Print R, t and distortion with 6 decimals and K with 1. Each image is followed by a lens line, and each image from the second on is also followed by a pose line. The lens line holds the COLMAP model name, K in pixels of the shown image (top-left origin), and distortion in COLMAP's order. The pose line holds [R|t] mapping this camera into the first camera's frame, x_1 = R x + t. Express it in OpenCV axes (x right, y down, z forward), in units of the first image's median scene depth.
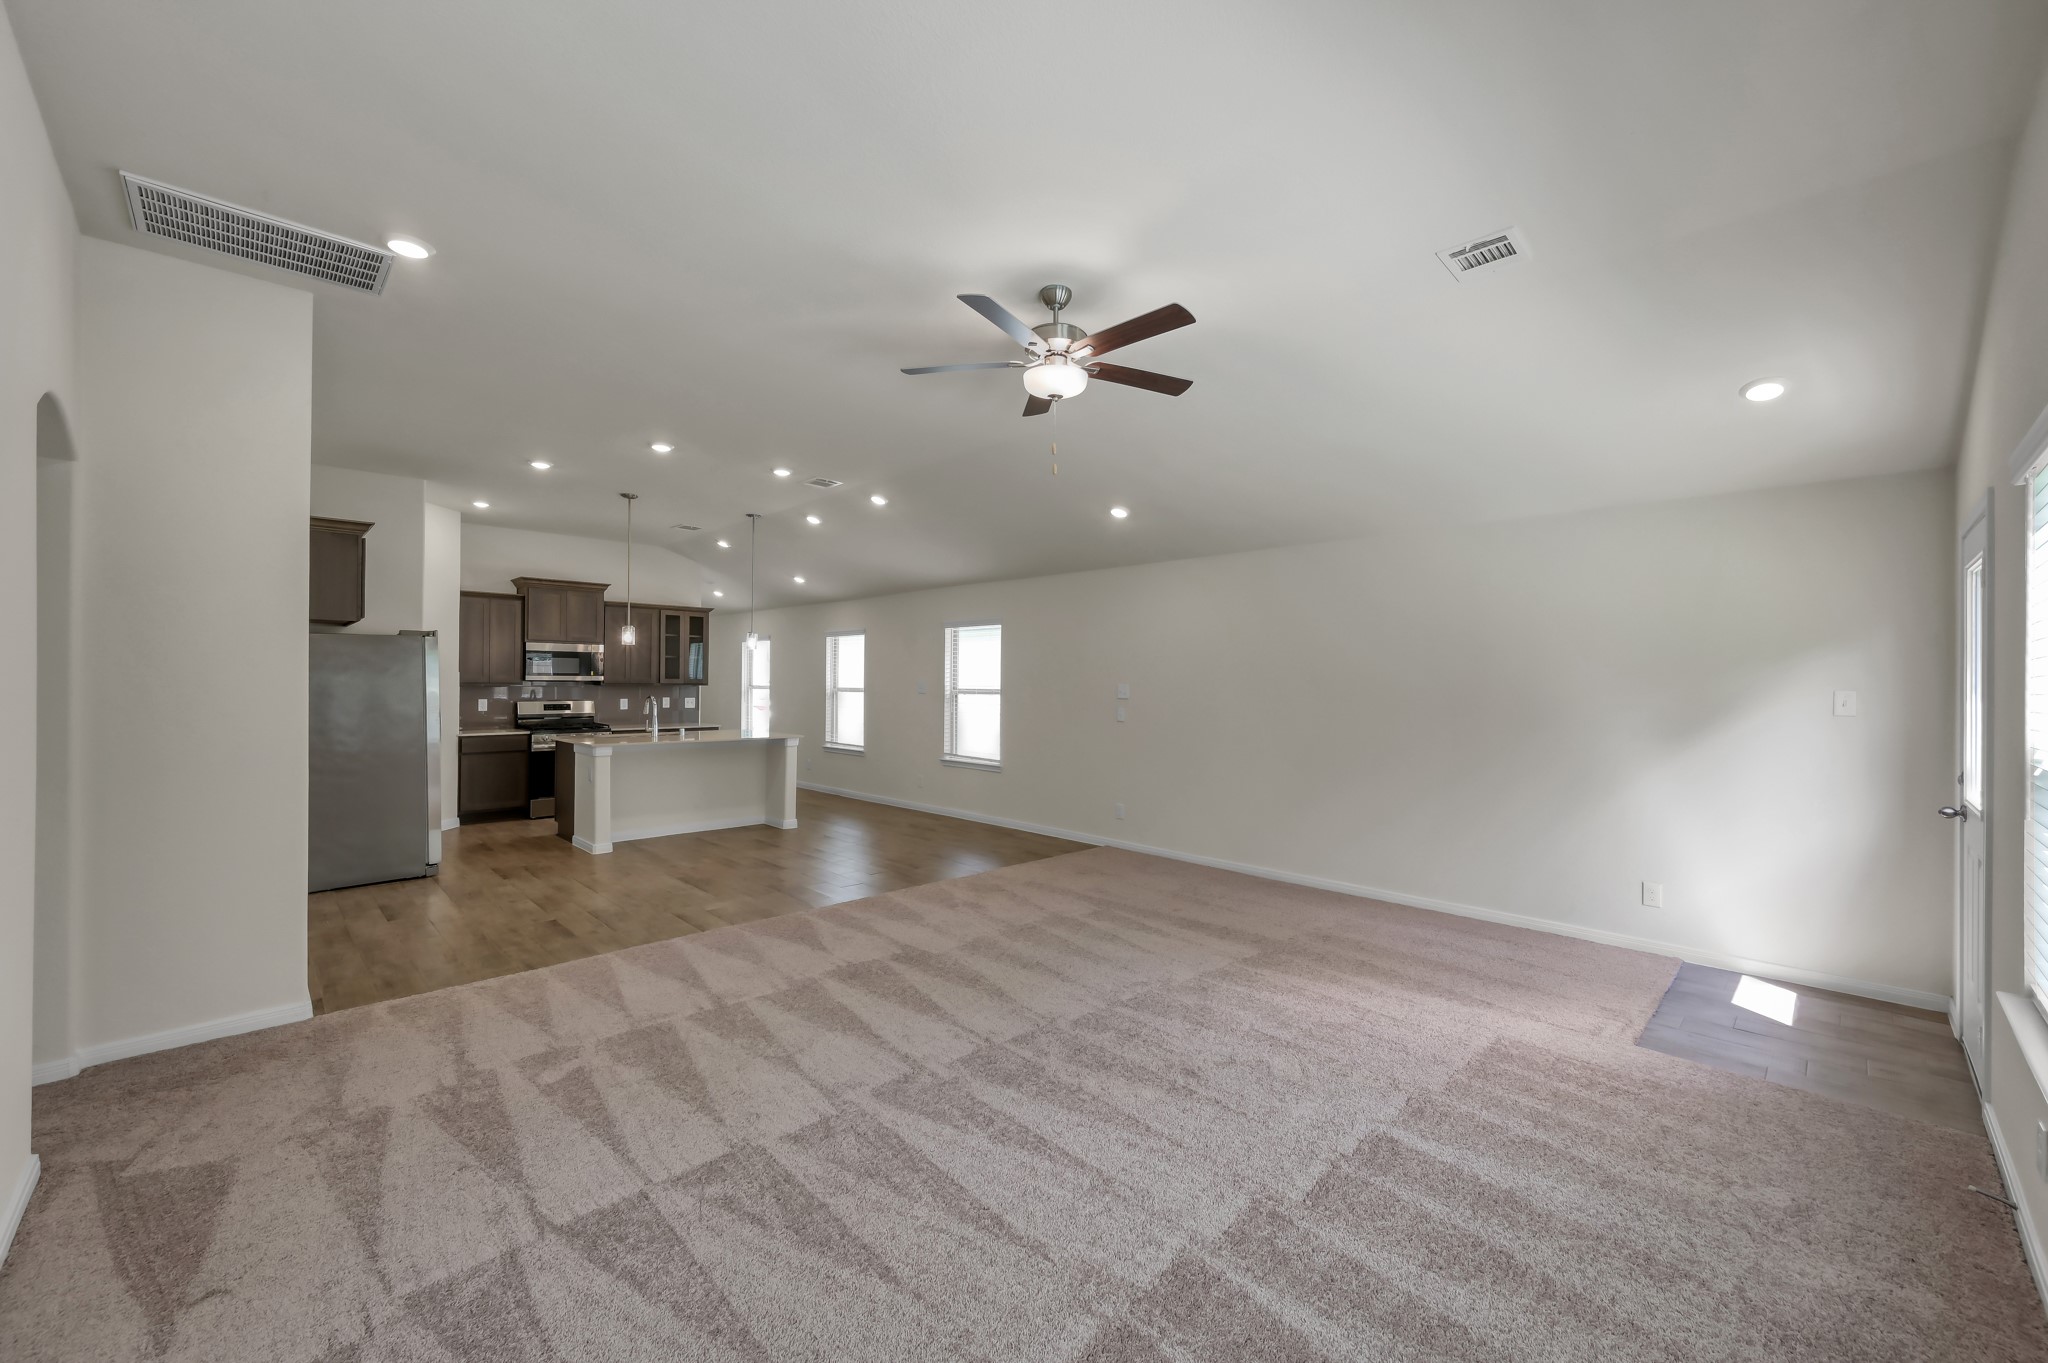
lens RADIAL K [[803.0, 0, 1024.0], [0, 803.0, 681.5], [0, 0, 1]] dist [-0.001714, 0.000344]
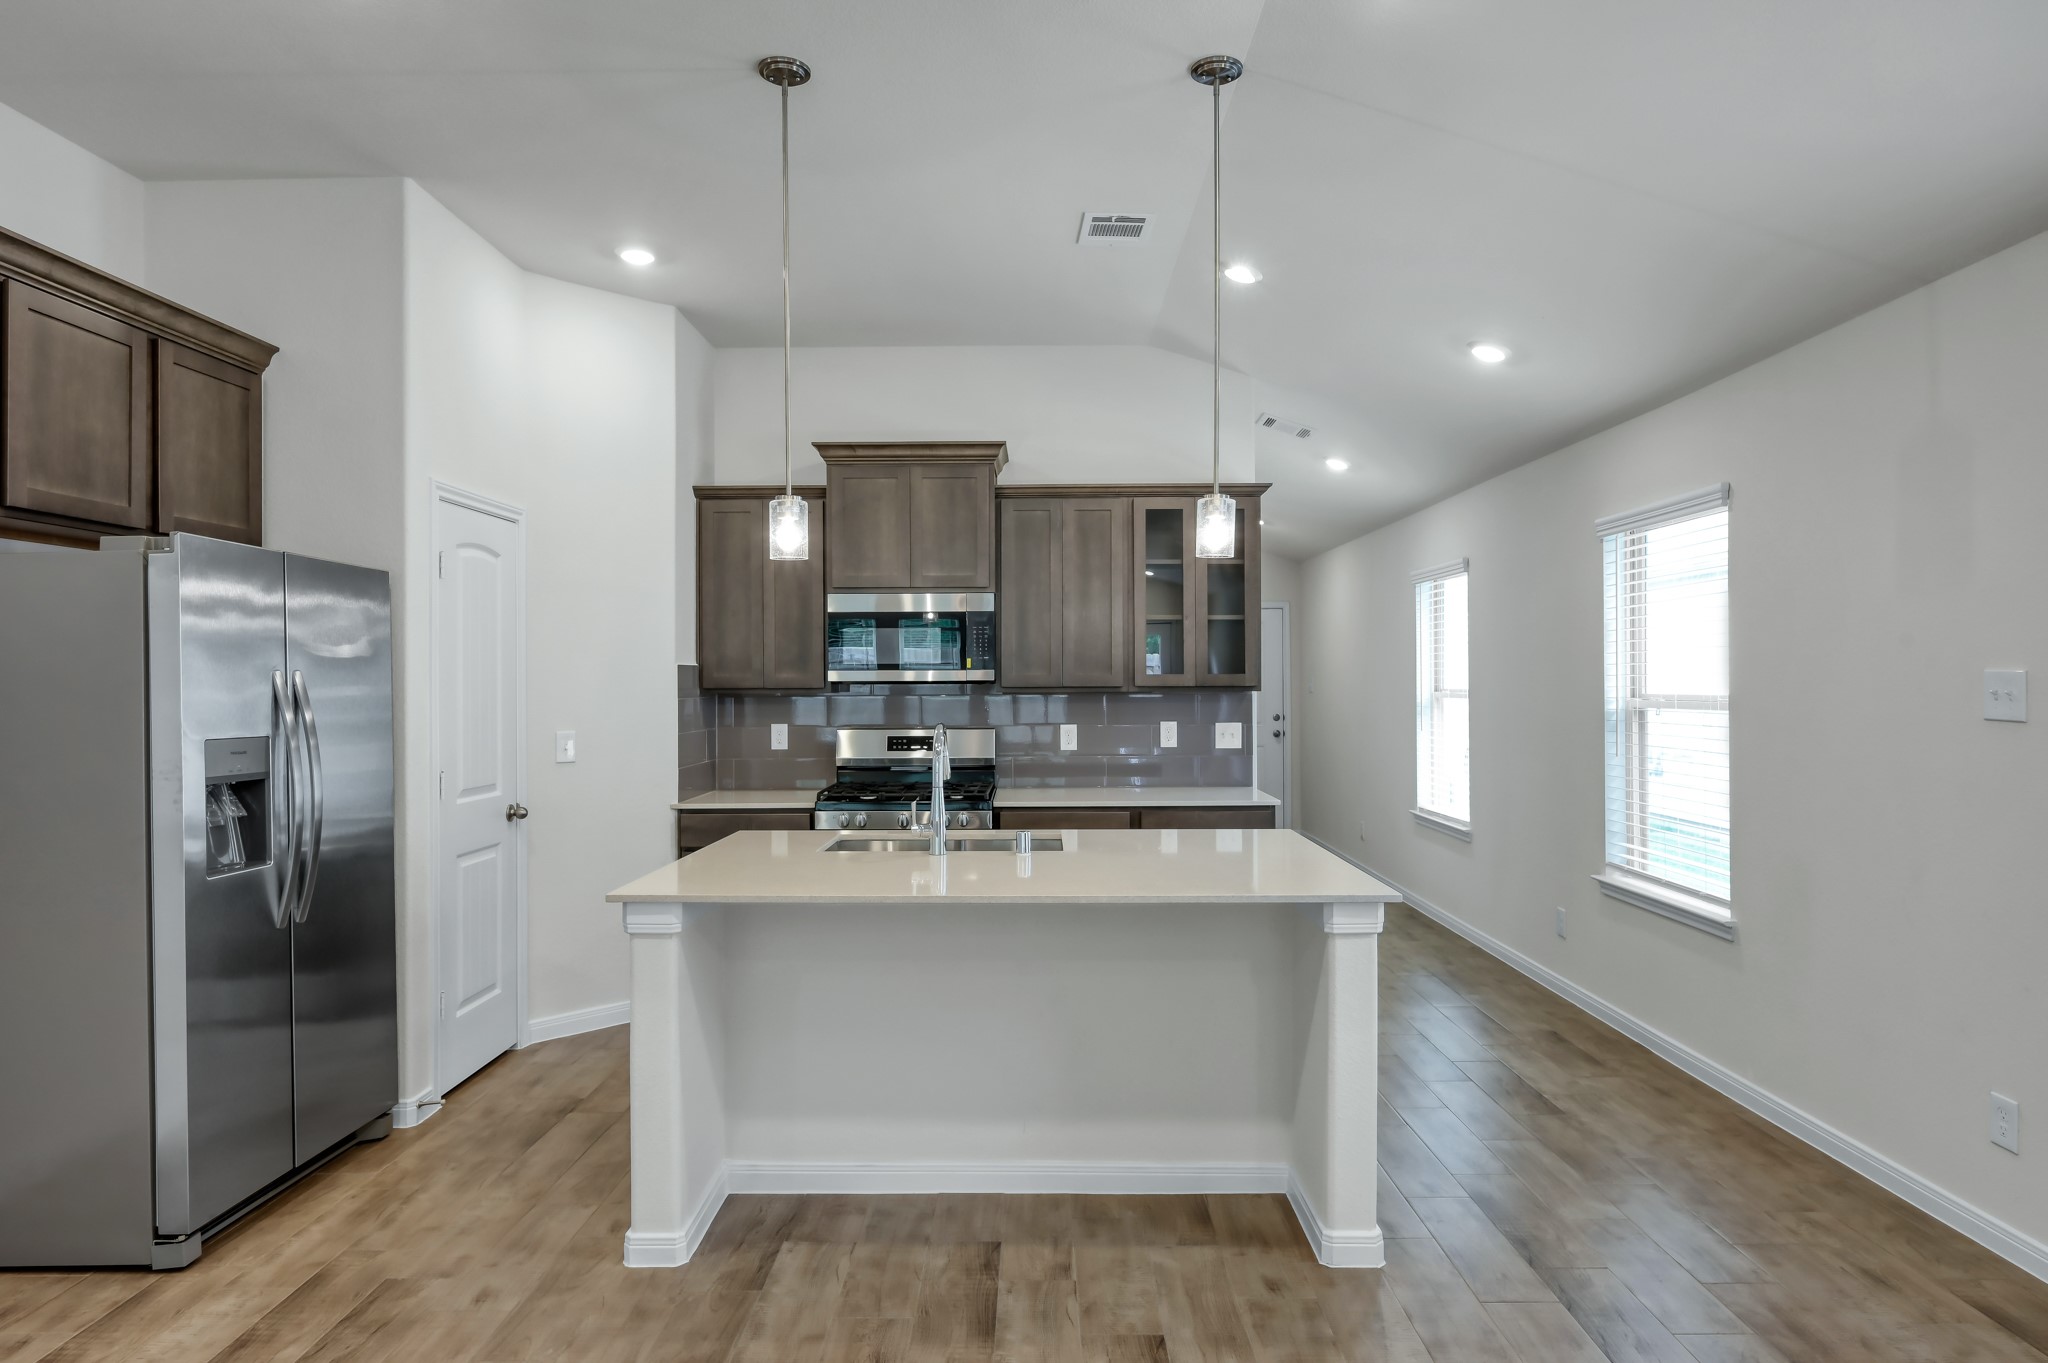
lens RADIAL K [[1186.1, 0, 1024.0], [0, 1186.1, 681.5], [0, 0, 1]] dist [-0.002705, -0.000401]
pose [[0.707186, -0.011842, -0.706929, -0.091556], [0.010272, 0.999926, -0.006473, 0.003312], [0.706953, -0.002684, 0.707255, 0.602062]]
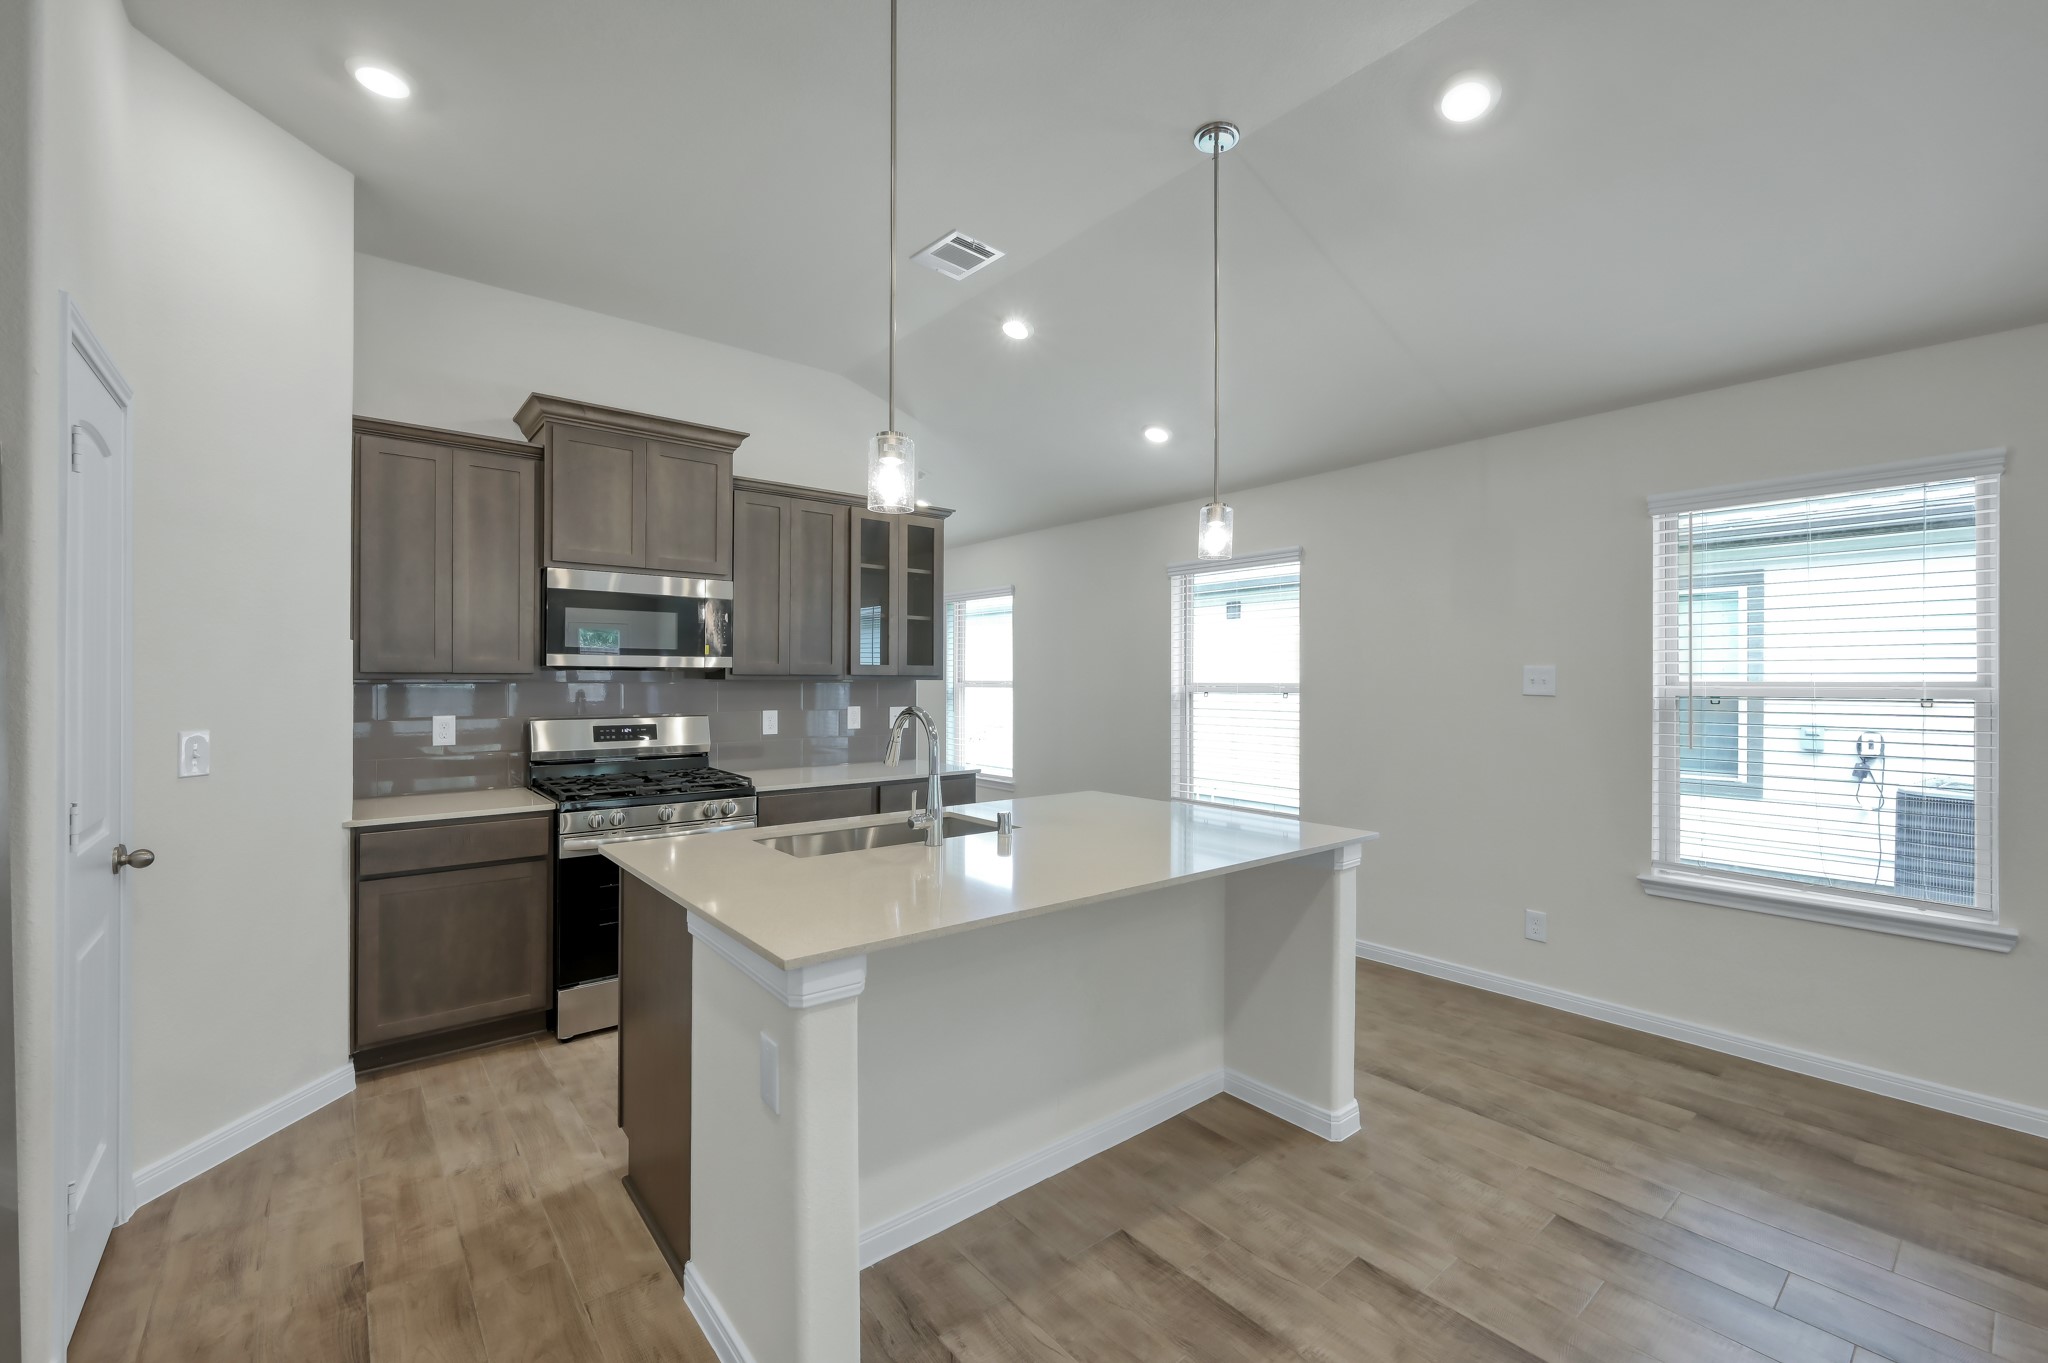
lens RADIAL K [[844.9, 0, 1024.0], [0, 844.9, 681.5], [0, 0, 1]] dist [-0.001762, 0.000114]
pose [[0.996096, -0.005302, -0.088120, -0.346168], [0.005429, 0.999985, 0.001202, 0.006160], [0.088112, -0.001676, 0.996109, 0.597094]]
